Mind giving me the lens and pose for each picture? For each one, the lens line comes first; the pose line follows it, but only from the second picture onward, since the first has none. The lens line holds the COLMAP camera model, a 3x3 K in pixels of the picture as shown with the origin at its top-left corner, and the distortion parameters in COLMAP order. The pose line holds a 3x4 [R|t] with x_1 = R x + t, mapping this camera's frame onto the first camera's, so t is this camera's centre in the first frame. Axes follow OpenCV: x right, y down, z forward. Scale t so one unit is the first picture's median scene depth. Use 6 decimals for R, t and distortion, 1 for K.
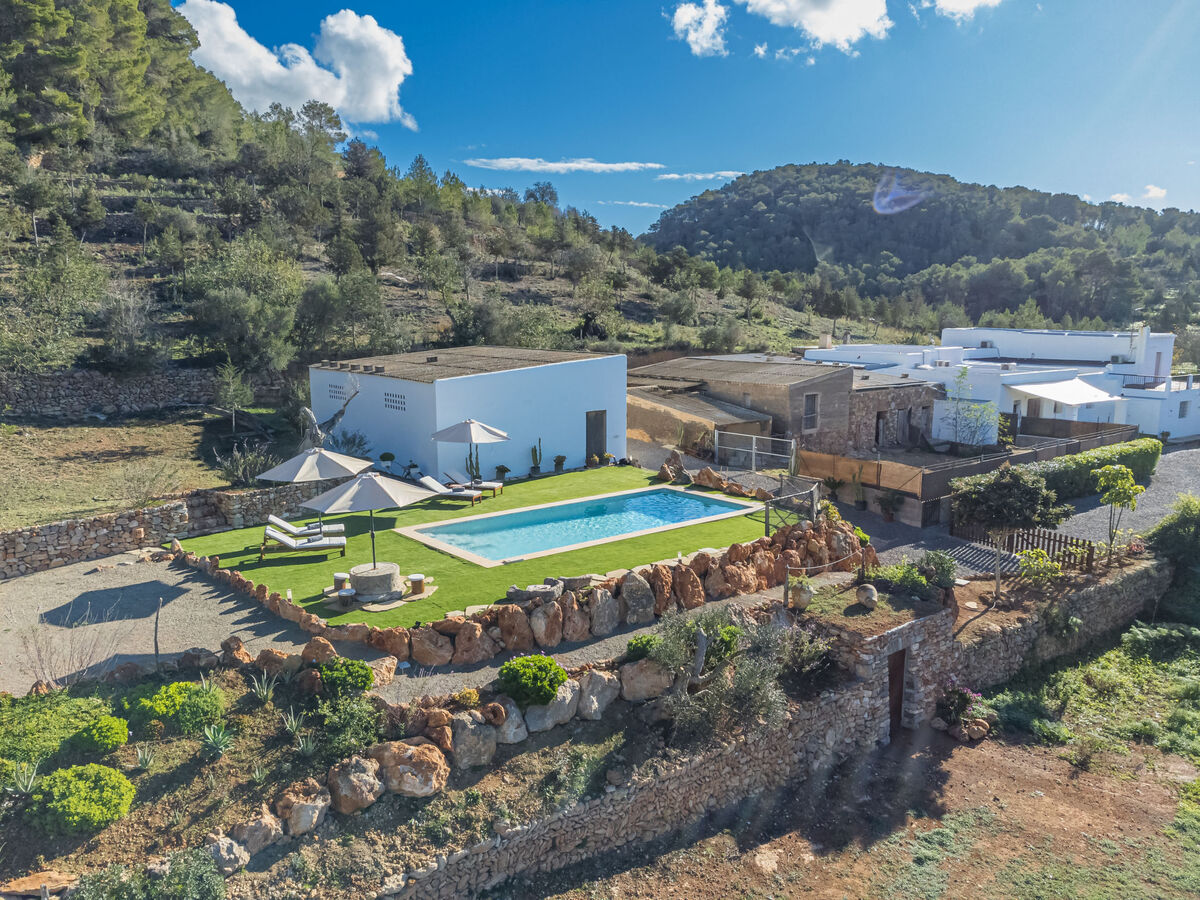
lens RADIAL K [[878.2, 0, 600.0], [0, 878.2, 450.0], [0, 0, 1]] dist [-0.011774, 0.025040]
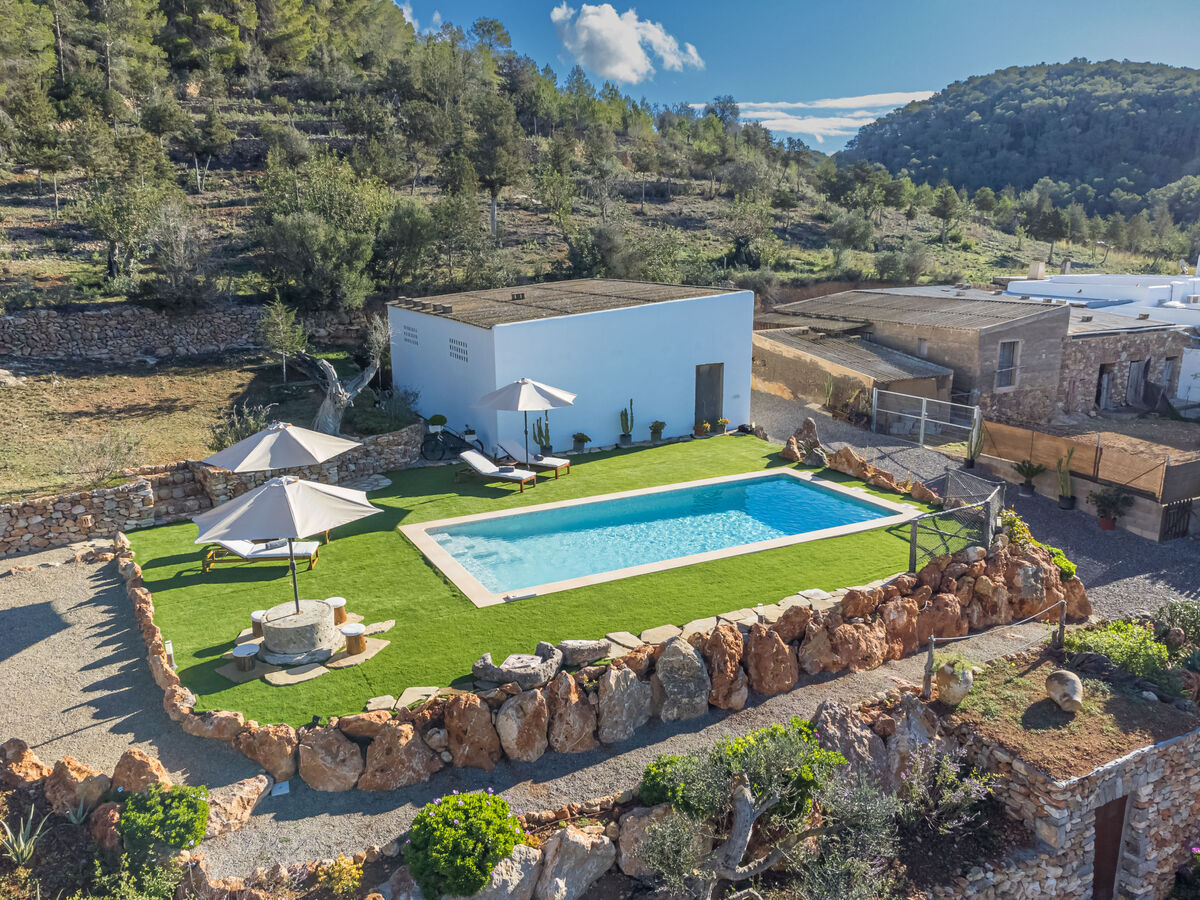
lens RADIAL K [[878.2, 0, 600.0], [0, 878.2, 450.0], [0, 0, 1]] dist [-0.011774, 0.025040]
pose [[0.978162, 0.040023, -0.203955, 0.065116], [-0.023307, 0.996217, 0.083711, -0.032681], [0.206534, -0.077130, 0.975395, 0.215891]]
